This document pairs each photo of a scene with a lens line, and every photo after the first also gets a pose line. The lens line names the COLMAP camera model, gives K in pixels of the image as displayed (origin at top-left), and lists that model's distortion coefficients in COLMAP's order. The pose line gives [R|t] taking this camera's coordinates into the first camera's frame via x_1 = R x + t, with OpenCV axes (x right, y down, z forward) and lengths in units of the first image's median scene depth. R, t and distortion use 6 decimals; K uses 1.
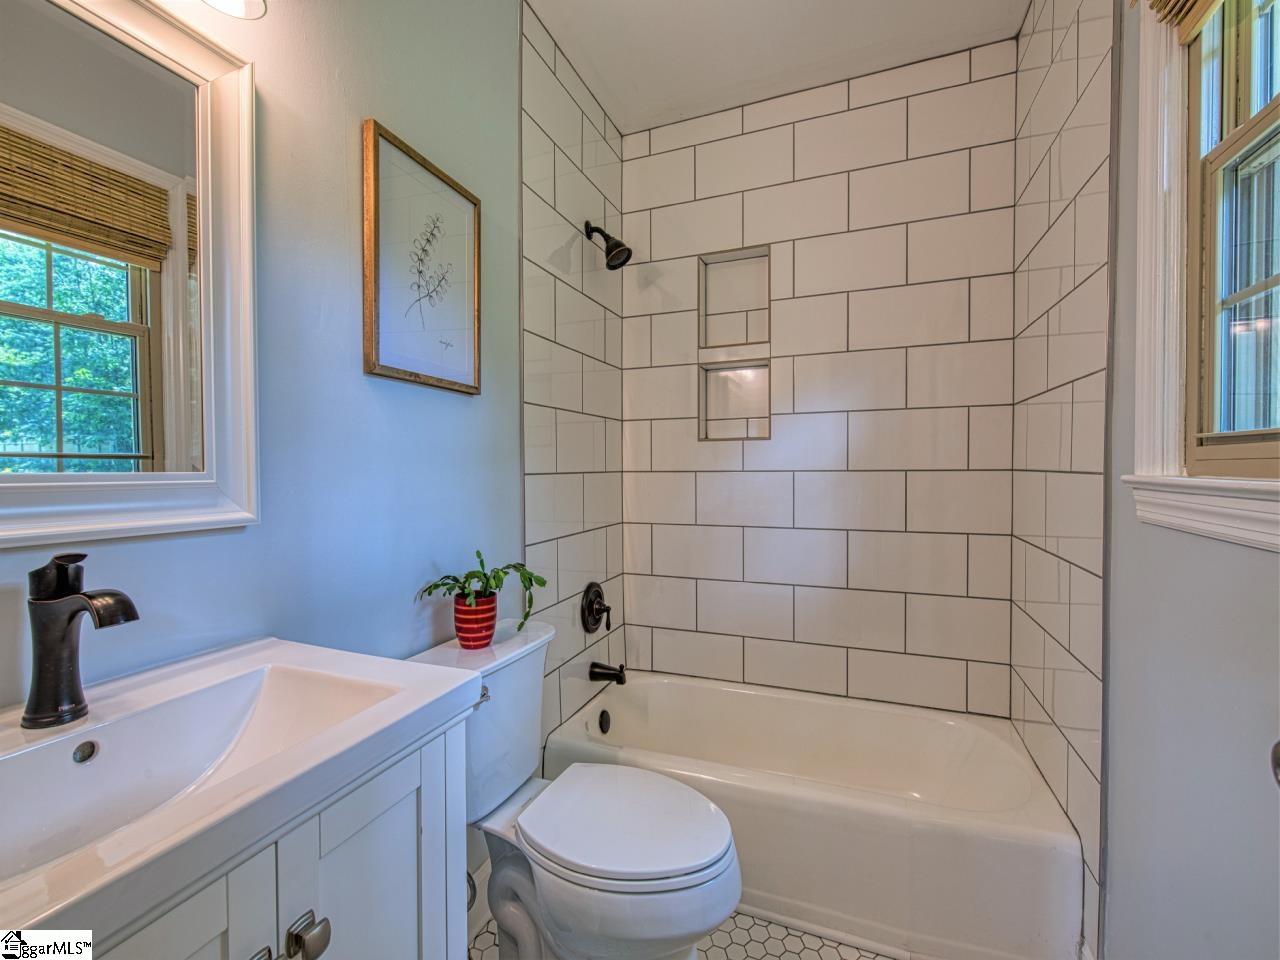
lens RADIAL K [[556.3, 0, 640.0], [0, 556.3, 480.0], [0, 0, 1]] dist [-0.000072, 0.000518]
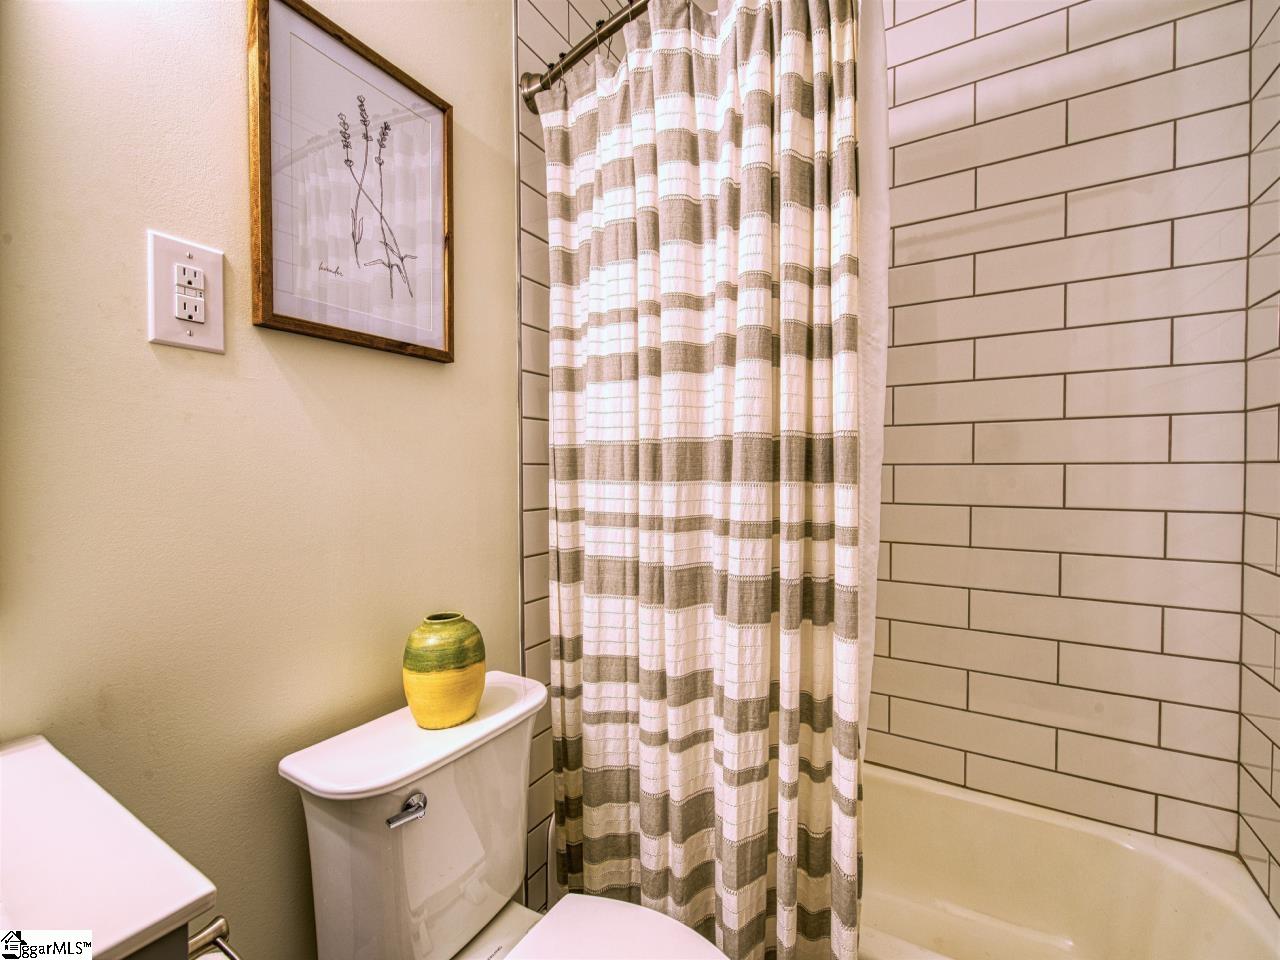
lens RADIAL K [[551.7, 0, 646.4], [0, 551.7, 482.9], [0, 0, 1]] dist [0.001427, -0.000131]
pose [[0.986631, 0.004484, -0.162911, 0.105839], [-0.000015, 0.999624, 0.027420, -0.006628], [0.162973, -0.027051, 0.986260, 0.288354]]
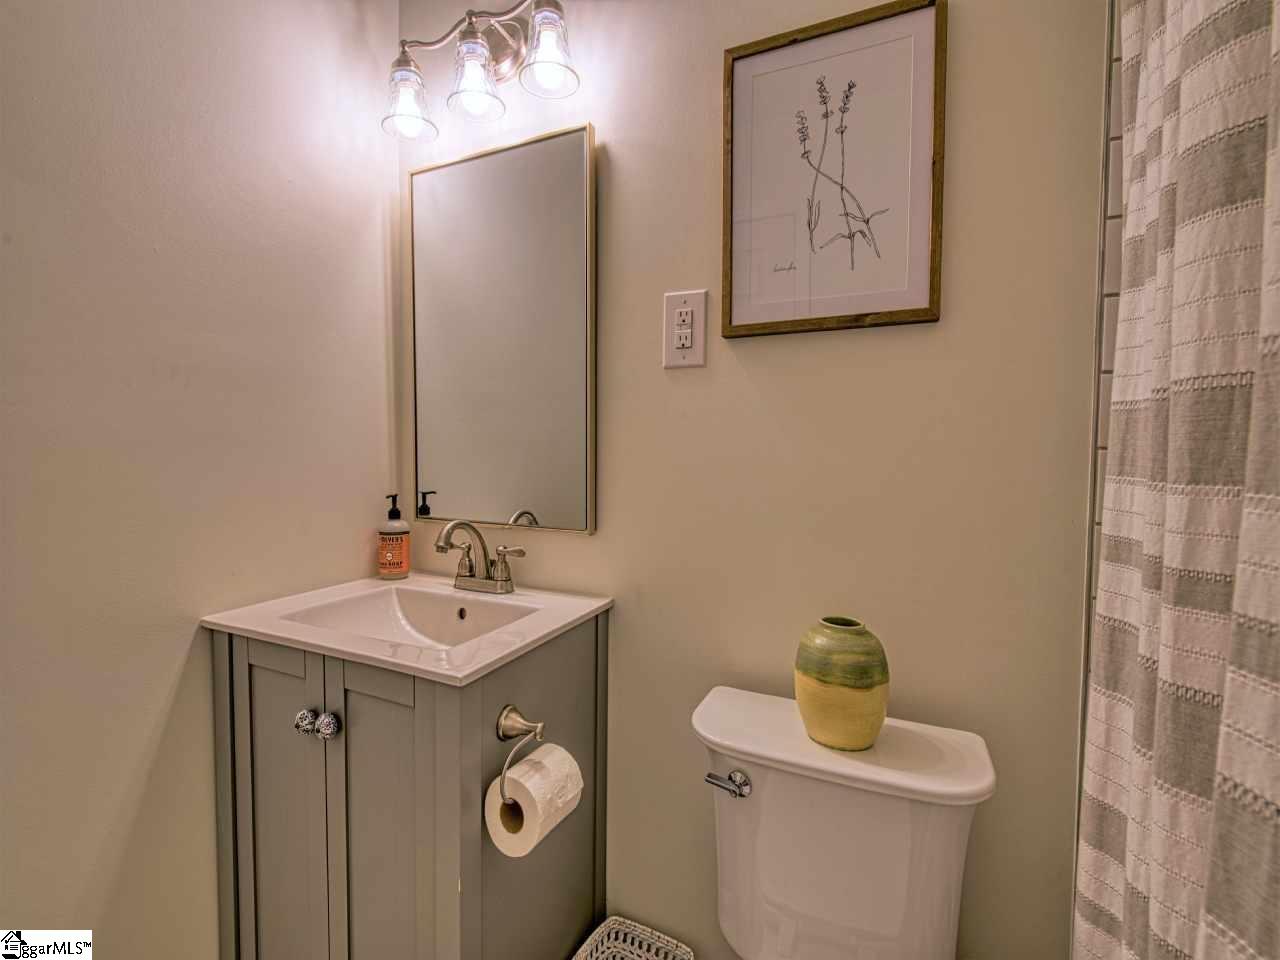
lens RADIAL K [[551.7, 0, 646.4], [0, 551.7, 482.9], [0, 0, 1]] dist [0.001427, -0.000131]
pose [[-0.046812, 0.048162, -0.997742, 0.344436], [-0.012284, 0.998734, 0.048787, 0.000167], [0.998828, 0.014540, -0.046161, 0.724220]]
